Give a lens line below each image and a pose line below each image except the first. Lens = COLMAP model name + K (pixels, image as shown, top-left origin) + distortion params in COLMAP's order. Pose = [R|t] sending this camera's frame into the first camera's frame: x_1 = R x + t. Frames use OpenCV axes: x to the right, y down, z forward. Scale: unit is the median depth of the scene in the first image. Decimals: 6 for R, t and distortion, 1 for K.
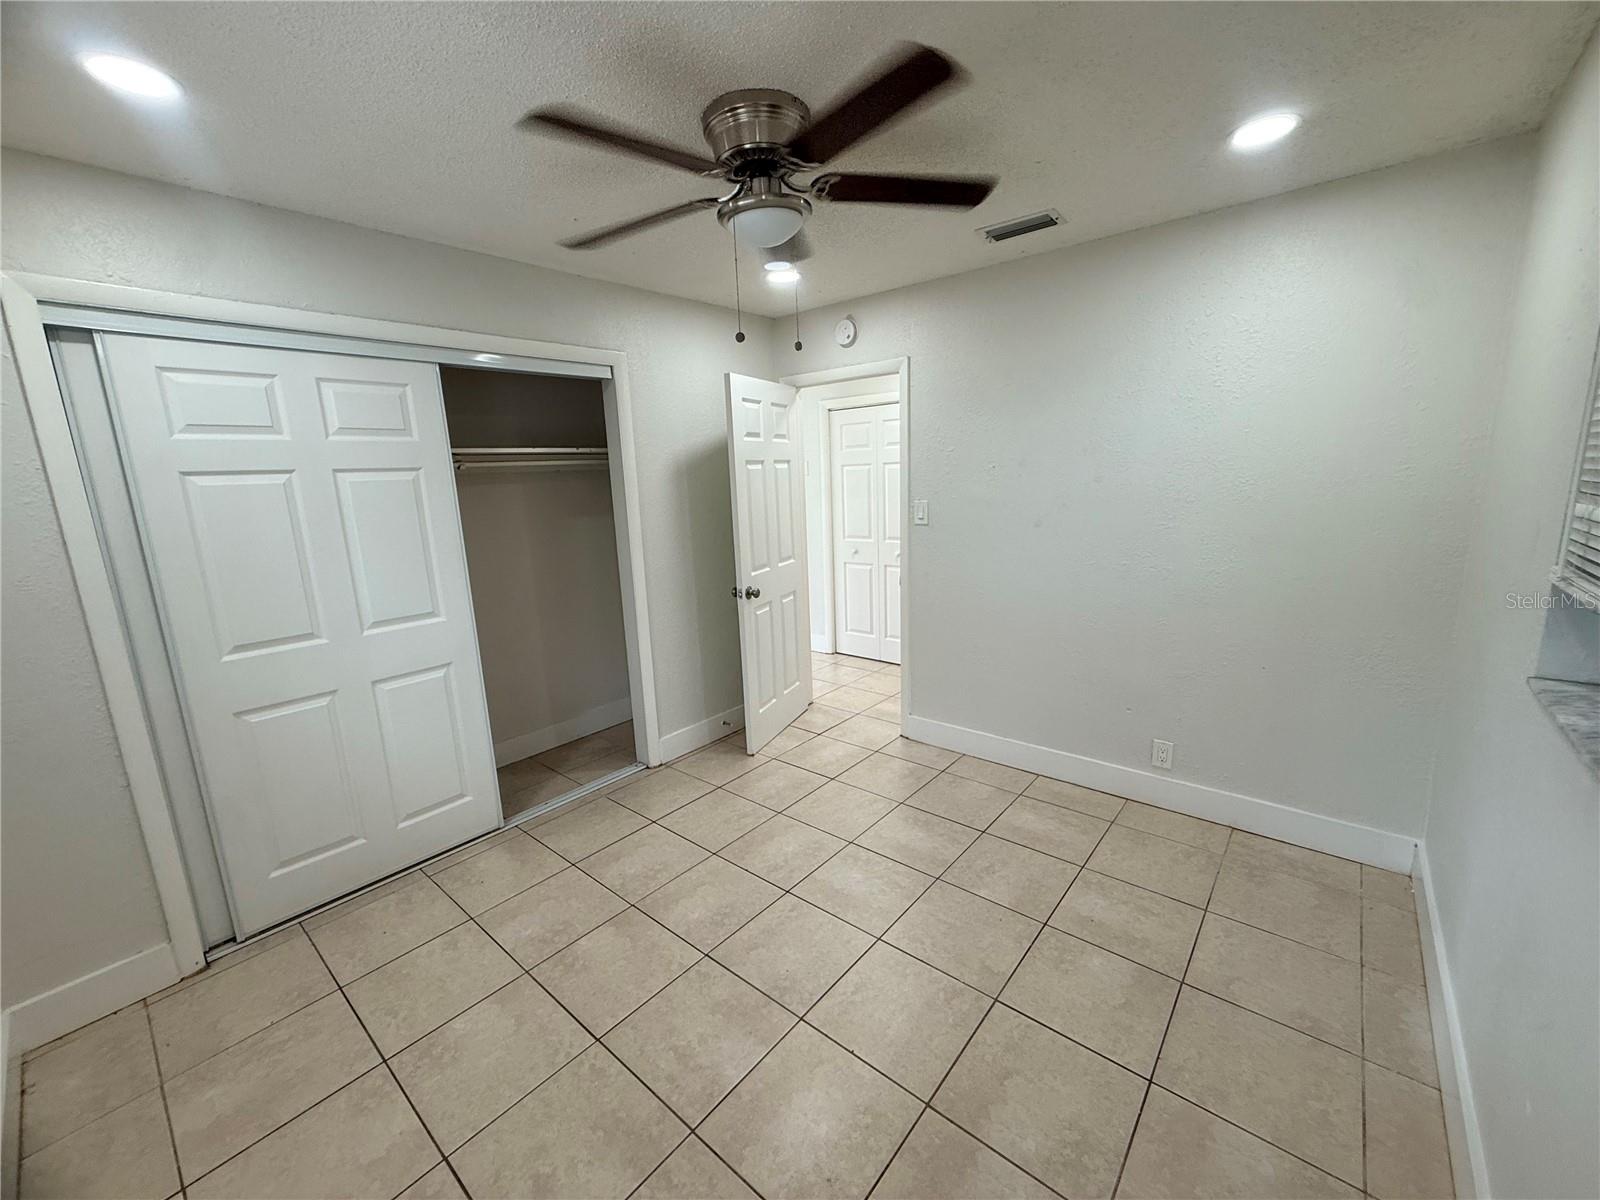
lens RADIAL K [[637.7, 0, 797.2], [0, 637.7, 599.7], [0, 0, 1]] dist [0.001505, 0.000100]
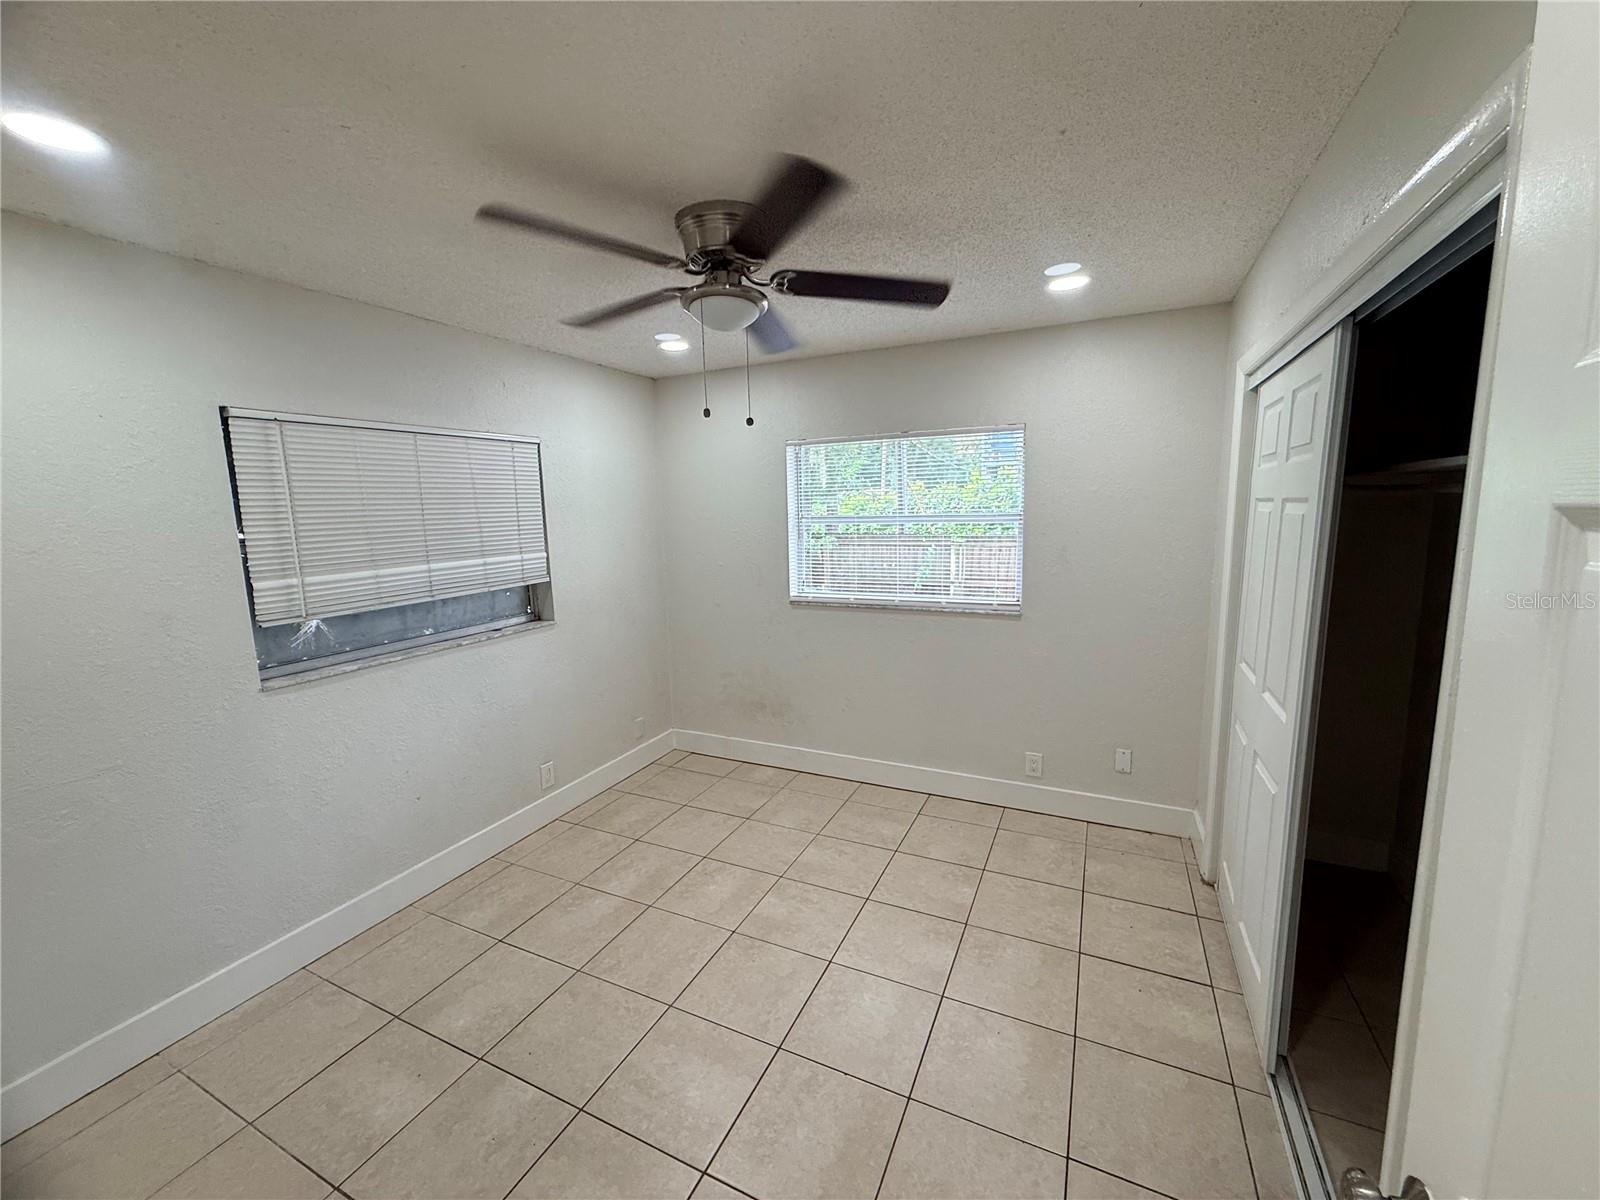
lens RADIAL K [[637.7, 0, 797.4], [0, 637.7, 602.9], [0, 0, 1]] dist [0.001505, 0.000100]
pose [[-0.965015, 0.102816, -0.241195, 0.097245], [0.014926, 0.939958, 0.340963, -0.339196], [0.261769, 0.325434, -0.908608, 1.503051]]
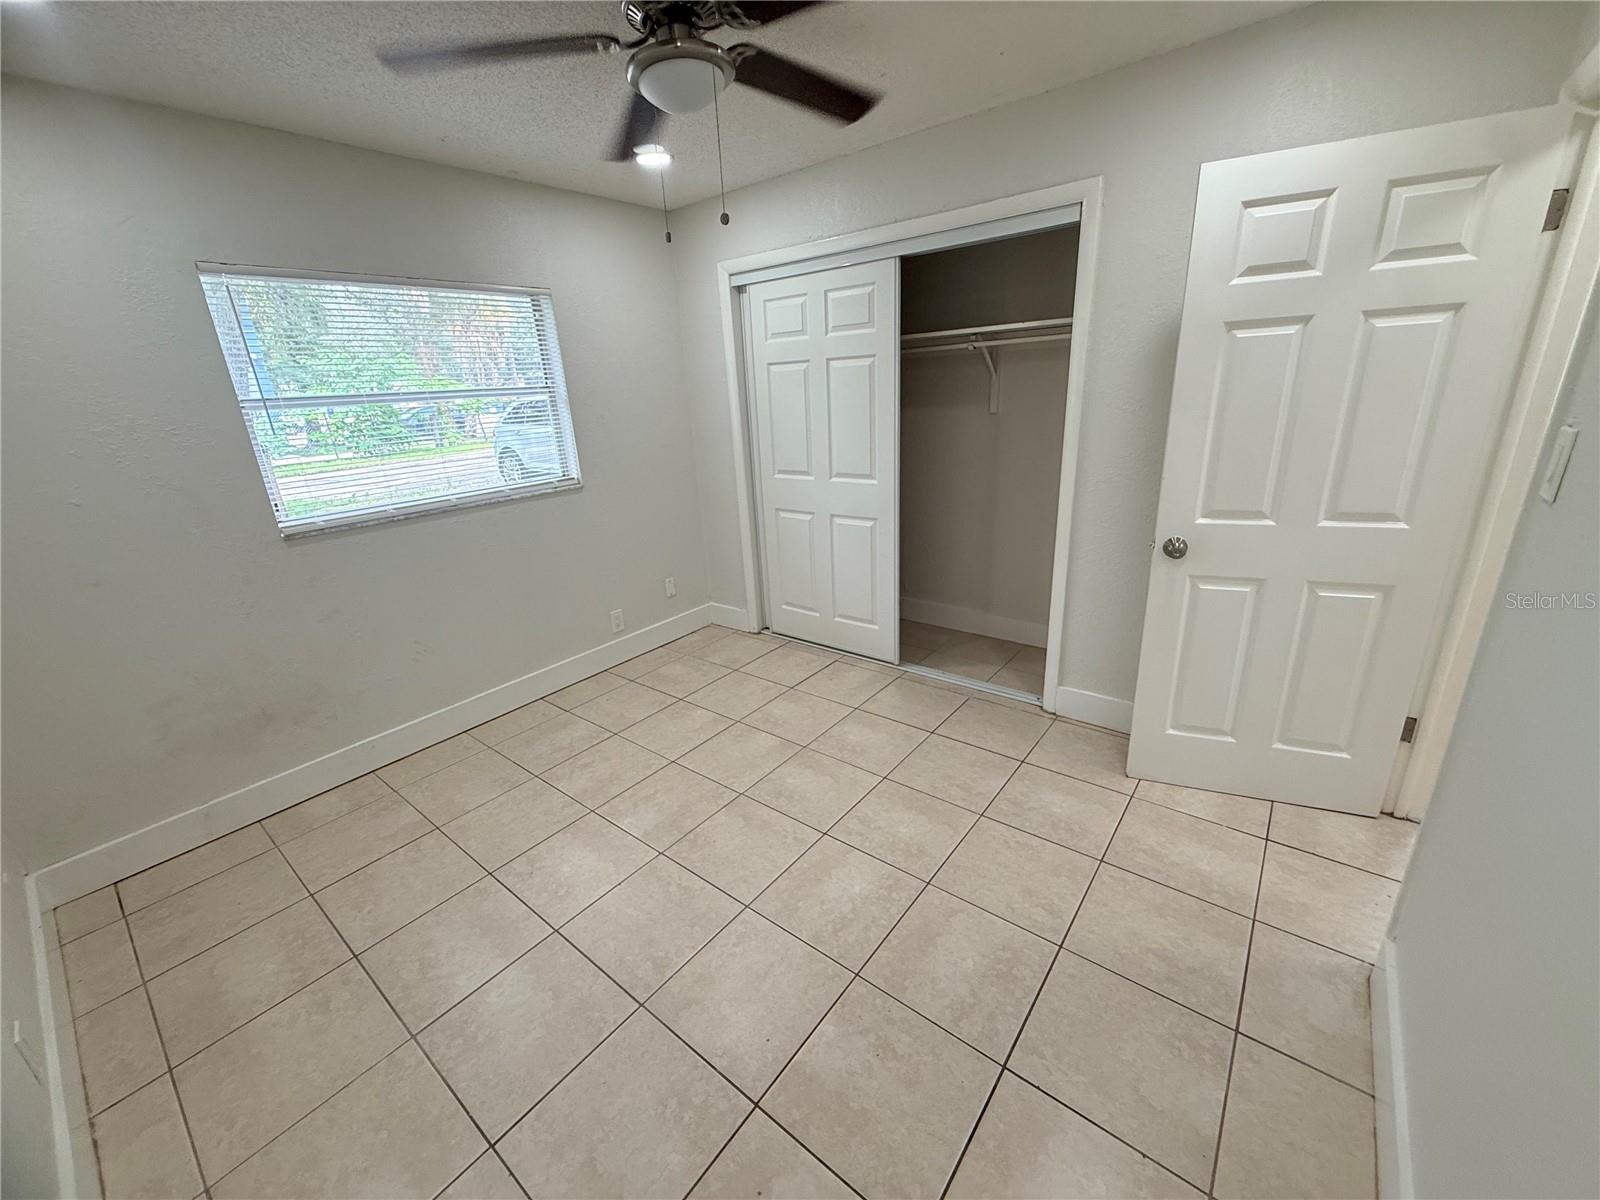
lens RADIAL K [[637.7, 0, 794.9], [0, 637.7, 600.4], [0, 0, 1]] dist [0.001505, 0.000100]
pose [[0.031203, 0.362923, -0.931296, 0.711929], [-0.140212, 0.924126, 0.355431, -0.184899], [0.989630, 0.119488, 0.079722, 0.808036]]
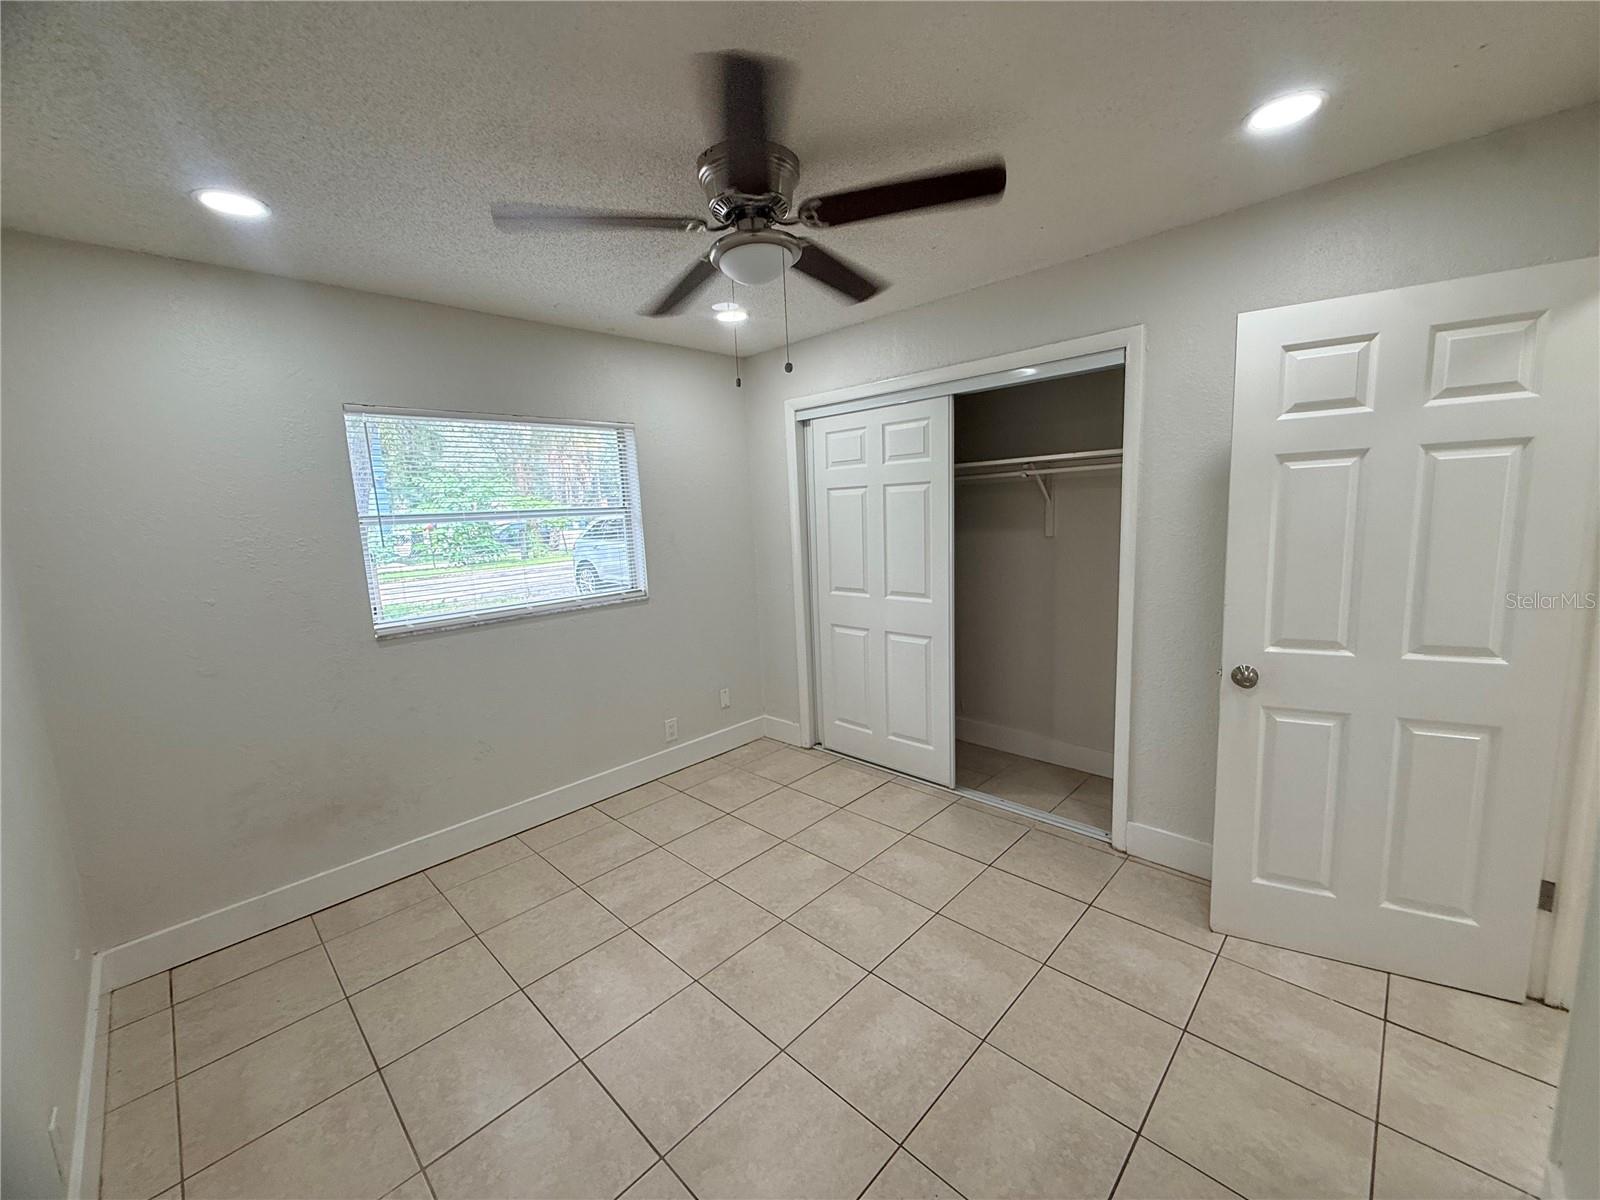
lens RADIAL K [[637.7, 0, 795.3], [0, 637.7, 601.7], [0, 0, 1]] dist [0.001505, 0.000100]
pose [[-0.067360, 0.193183, -0.978848, 0.726374], [-0.144982, 0.968768, 0.201170, -0.191430], [0.987139, 0.155466, -0.037248, 0.819575]]
